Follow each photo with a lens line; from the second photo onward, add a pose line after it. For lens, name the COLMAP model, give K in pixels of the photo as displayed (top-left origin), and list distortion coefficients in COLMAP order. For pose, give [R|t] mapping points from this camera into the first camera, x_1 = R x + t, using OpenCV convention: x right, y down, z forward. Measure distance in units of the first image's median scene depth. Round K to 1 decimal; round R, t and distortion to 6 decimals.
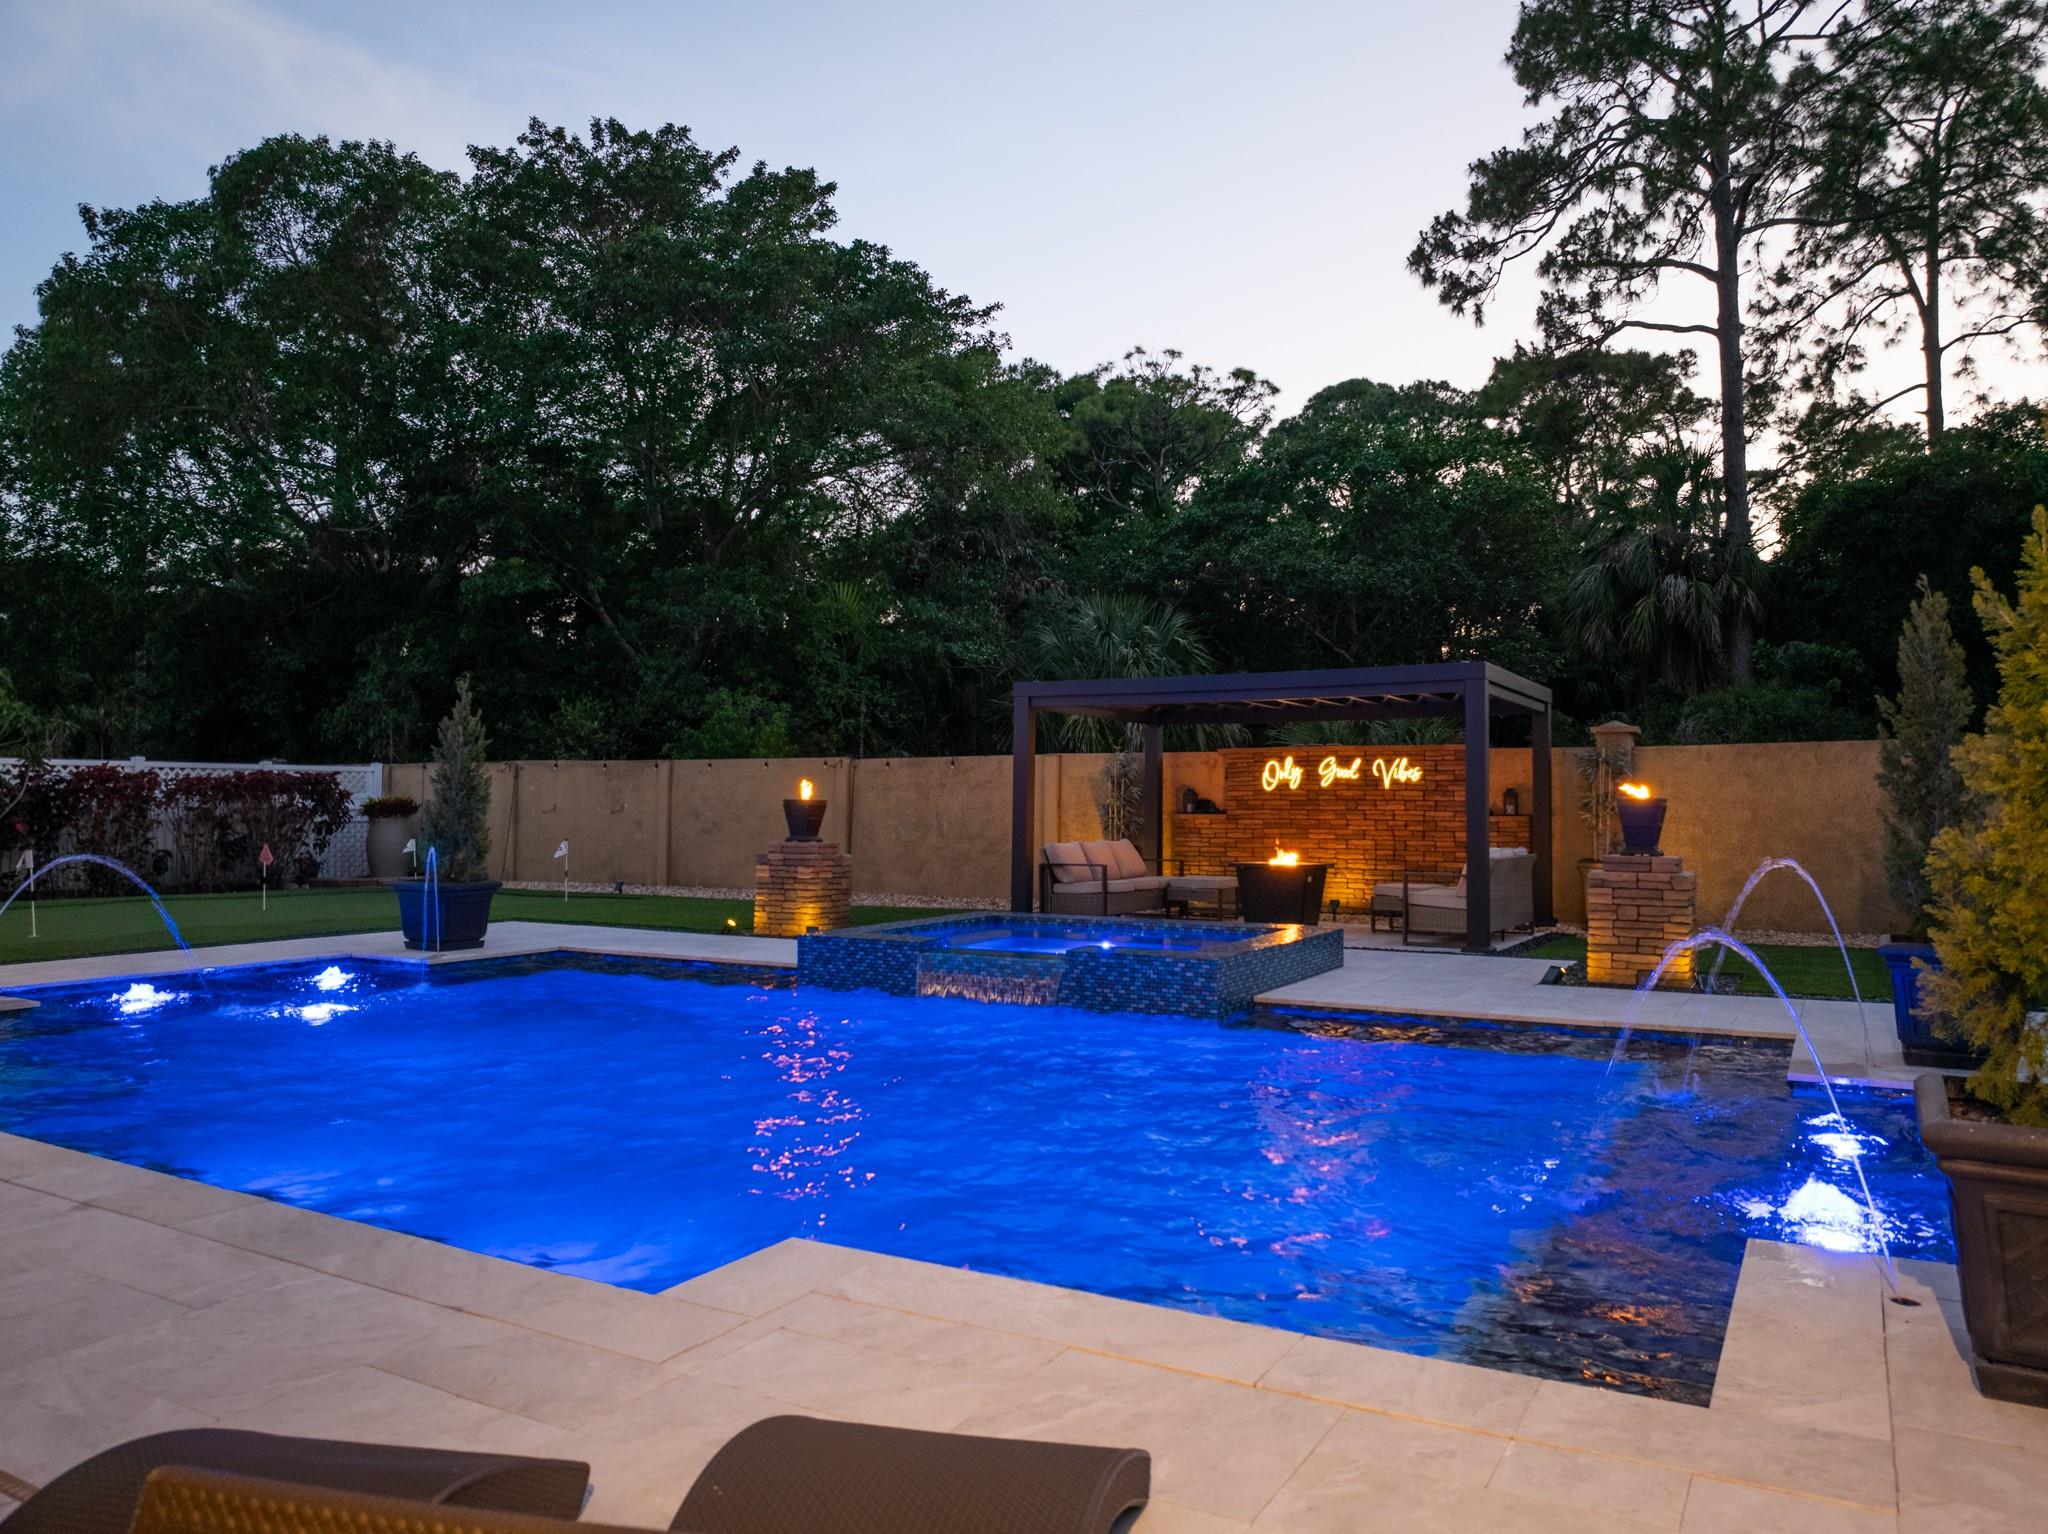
lens RADIAL K [[1431.4, 0, 1036.2], [0, 1431.4, 771.4], [0, 0, 1]] dist [-0.039567, -0.005032]
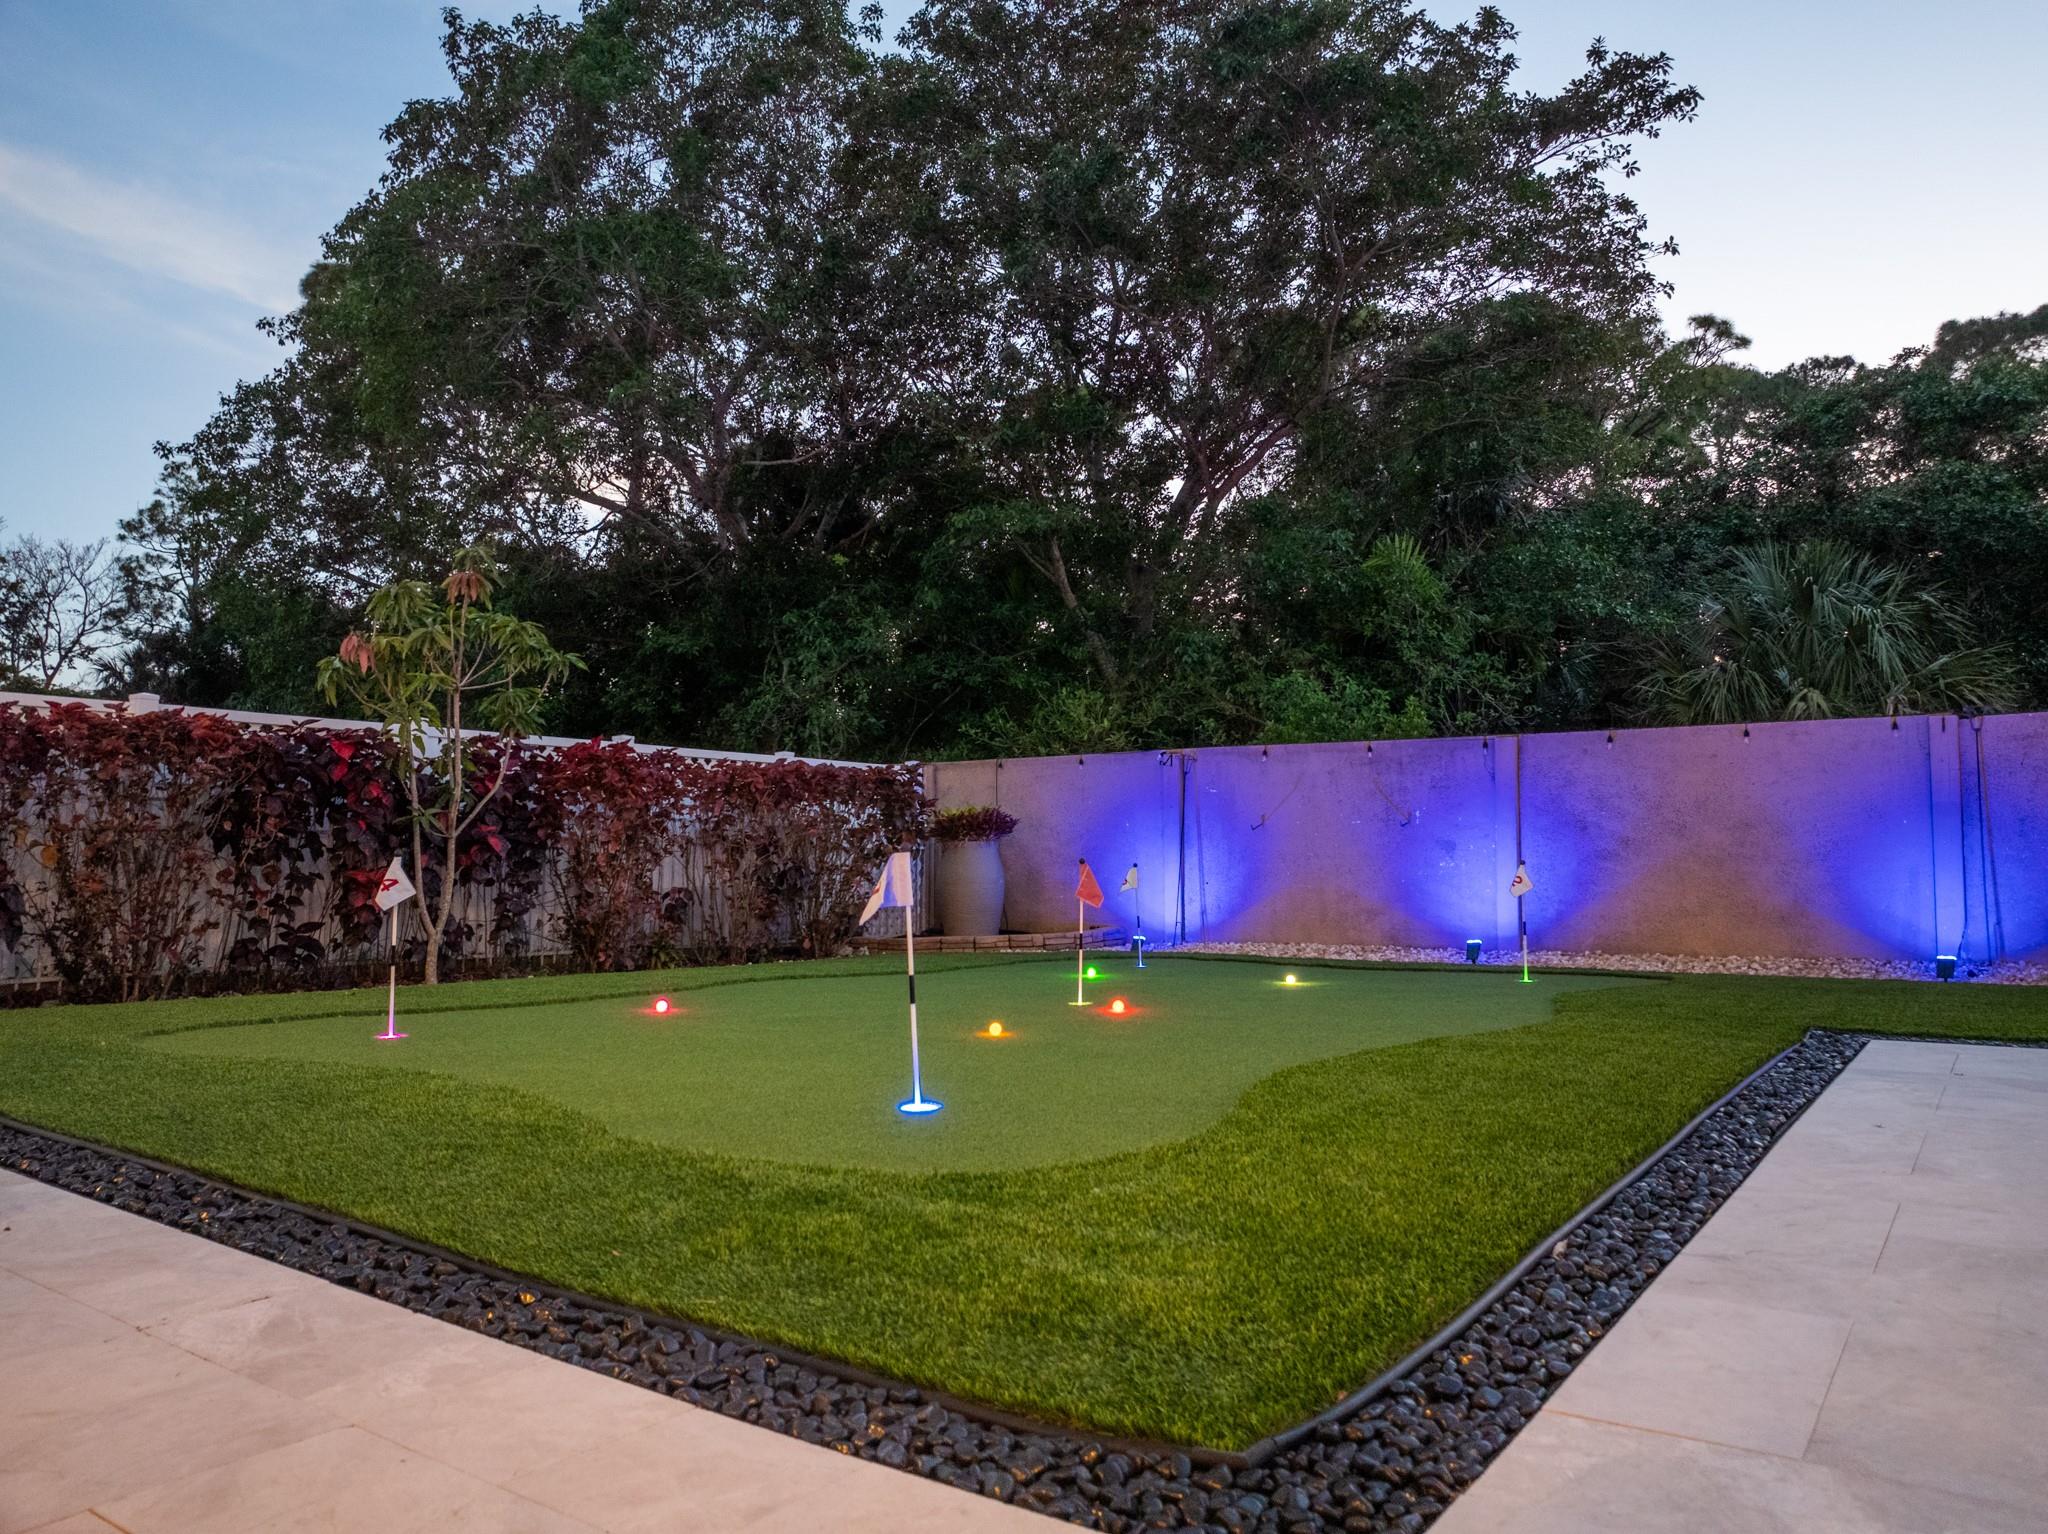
lens RADIAL K [[1431.4, 0, 1036.2], [0, 1431.4, 771.4], [0, 0, 1]] dist [-0.039567, -0.005032]
pose [[0.995126, -0.009039, -0.098197, -0.506831], [0.005274, 0.999243, -0.038538, 0.036580], [0.098471, 0.037832, 0.994421, 0.511594]]
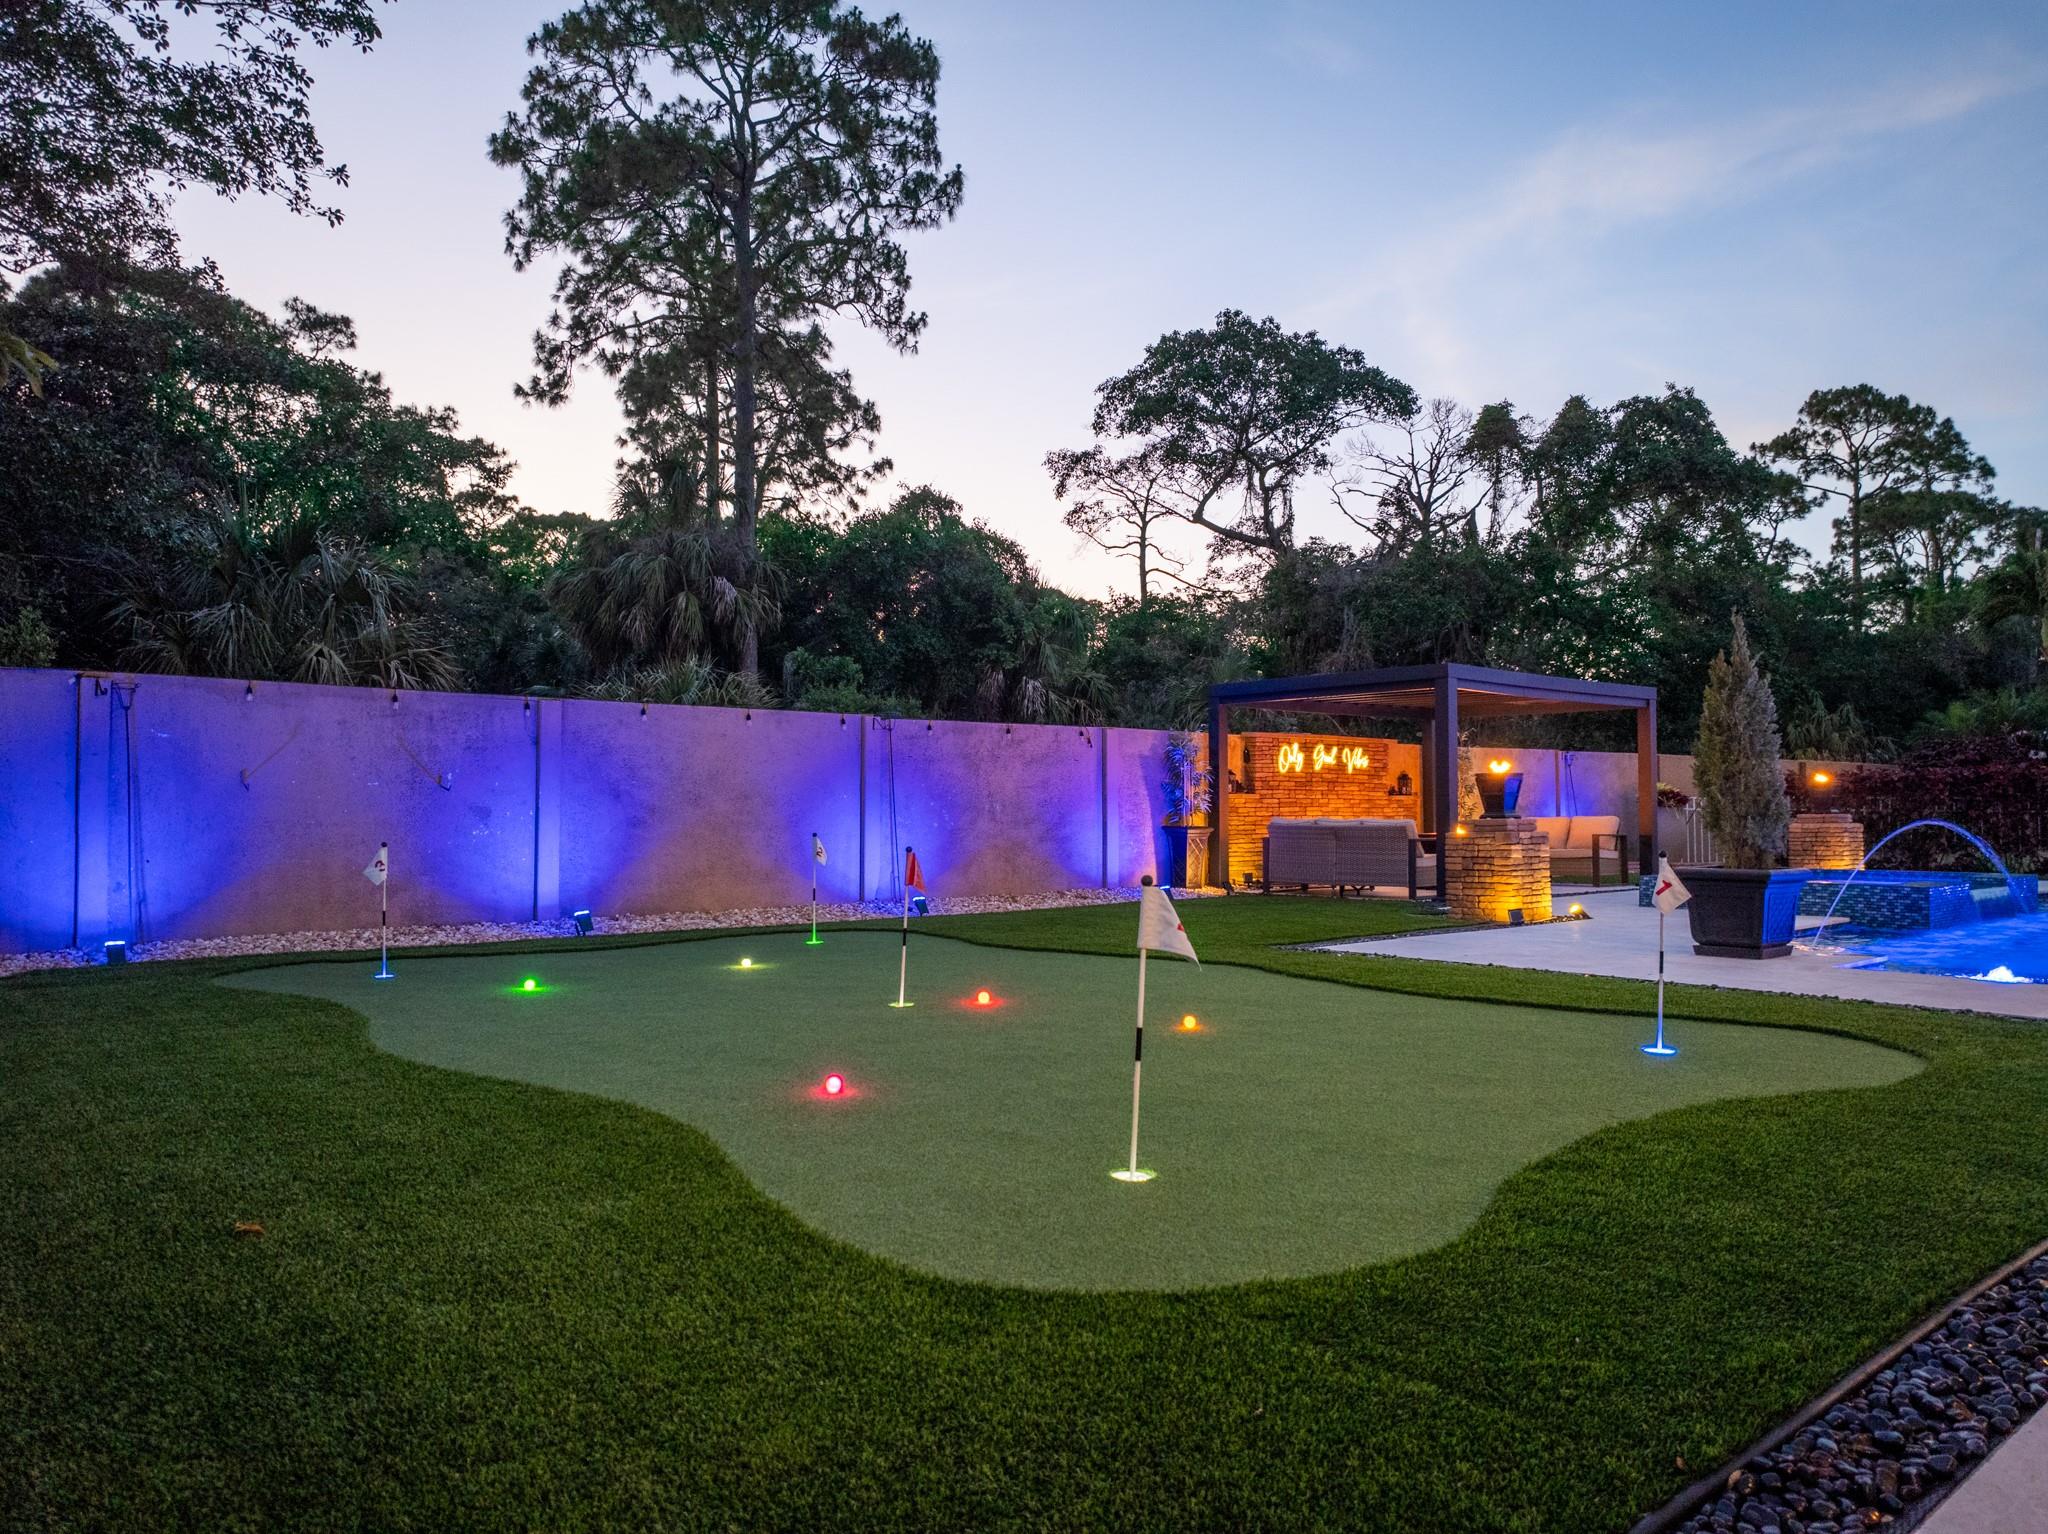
lens RADIAL K [[1431.4, 0, 1036.2], [0, 1431.4, 771.4], [0, 0, 1]] dist [-0.039567, -0.005032]
pose [[0.350189, 0.023992, 0.936372, -0.919881], [-0.018436, 0.999655, -0.018718, 0.036059], [-0.936498, -0.010708, 0.350510, 0.799866]]
